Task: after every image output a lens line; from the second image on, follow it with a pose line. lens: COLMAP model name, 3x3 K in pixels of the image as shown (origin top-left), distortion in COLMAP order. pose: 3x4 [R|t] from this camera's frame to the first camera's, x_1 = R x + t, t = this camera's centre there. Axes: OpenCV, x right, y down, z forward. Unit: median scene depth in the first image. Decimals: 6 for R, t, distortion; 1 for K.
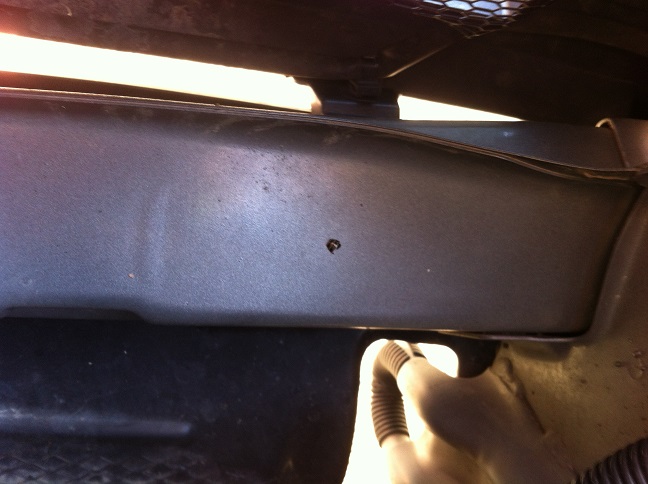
lens RADIAL K [[651.1, 0, 324.0], [0, 651.1, 242.0], [0, 0, 1]] dist [-0.007983, -0.015119]
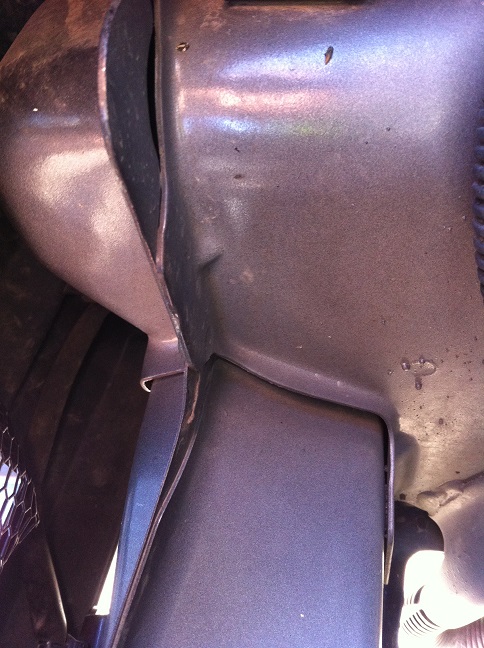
lens RADIAL K [[651.1, 0, 242.0], [0, 651.1, 324.0], [0, 0, 1]] dist [-0.007983, -0.015119]
pose [[0.074916, -0.902937, 0.423194, 0.134549], [0.994215, 0.034878, -0.101584, 0.037223], [0.076963, 0.428356, 0.900327, 0.156696]]
